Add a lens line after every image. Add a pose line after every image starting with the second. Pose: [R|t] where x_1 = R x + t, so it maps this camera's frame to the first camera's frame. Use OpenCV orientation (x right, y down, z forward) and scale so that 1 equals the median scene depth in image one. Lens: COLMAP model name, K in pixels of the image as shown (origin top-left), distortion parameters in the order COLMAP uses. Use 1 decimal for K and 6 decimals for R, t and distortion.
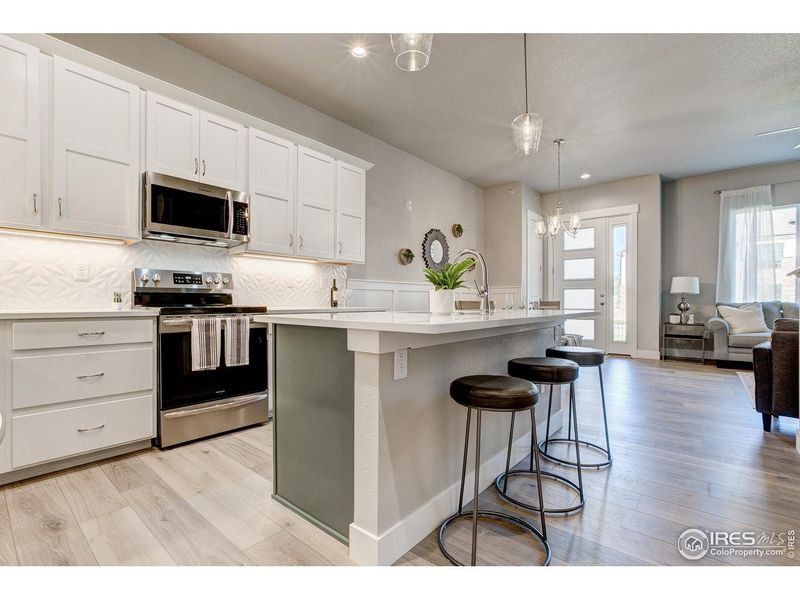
lens RADIAL K [[388.0, 0, 394.9], [0, 388.0, 303.5], [0, 0, 1]] dist [-0.020820, 0.001317]
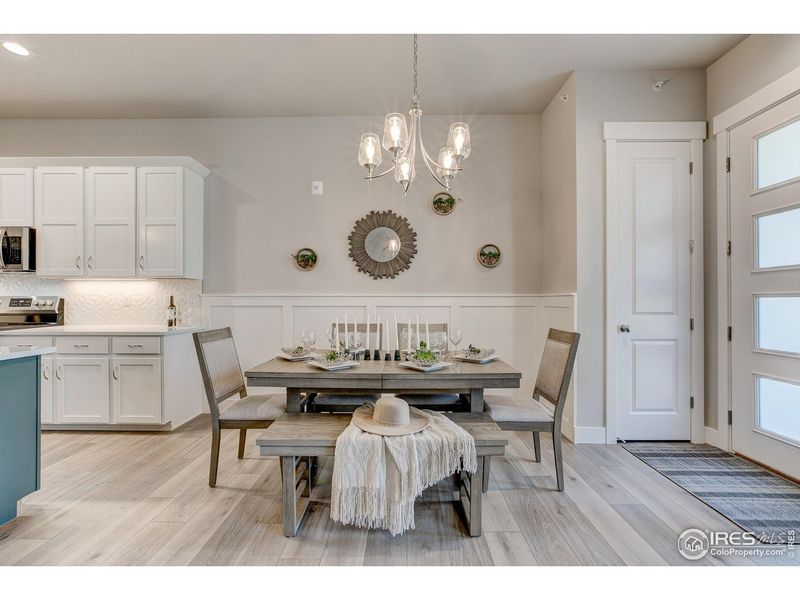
lens RADIAL K [[370.2, 0, 403.5], [0, 370.2, 300.0], [0, 0, 1]] dist [-0.027035, 0.011635]
pose [[0.630975, 0.001517, -0.775802, 1.156543], [-0.004923, 0.999986, -0.002049, -0.073544], [0.775788, 0.005112, 0.630973, 1.190907]]
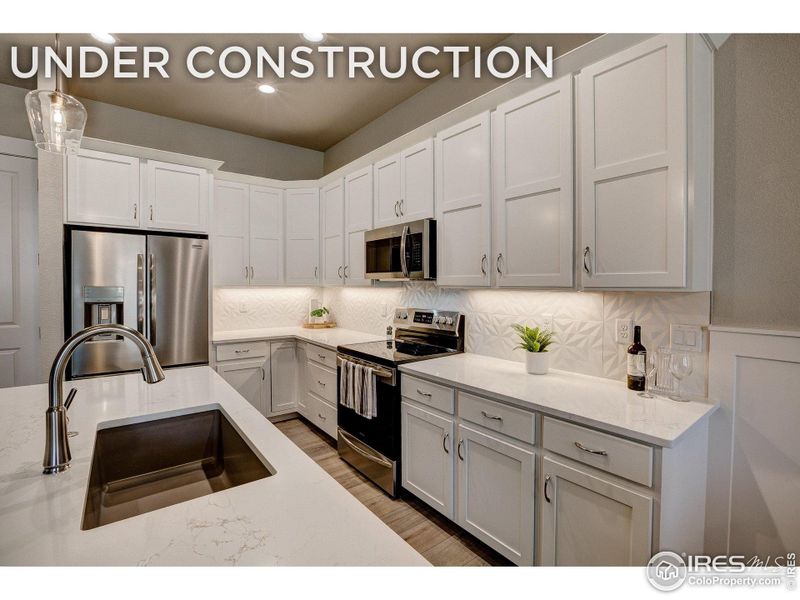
lens RADIAL K [[370.5, 0, 400.8], [0, 370.5, 290.6], [0, 0, 1]] dist [-0.049018, 0.000086]
pose [[-0.214706, 0.016337, -0.976542, 0.403414], [-0.004734, 0.999831, 0.017767, -0.146948], [0.976667, 0.008438, -0.214593, 1.121376]]
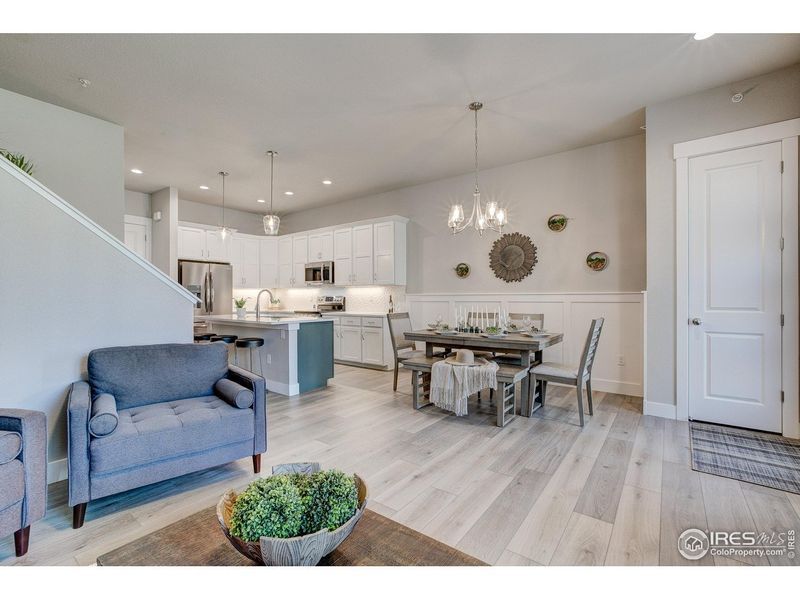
lens RADIAL K [[376.5, 0, 387.4], [0, 376.5, 299.8], [0, 0, 1]] dist [-0.083876, 0.067016]
pose [[0.014884, 0.006885, -0.999866, 1.846219], [-0.002352, 0.999974, 0.006851, -0.074447], [0.999886, 0.002250, 0.014900, 1.306378]]
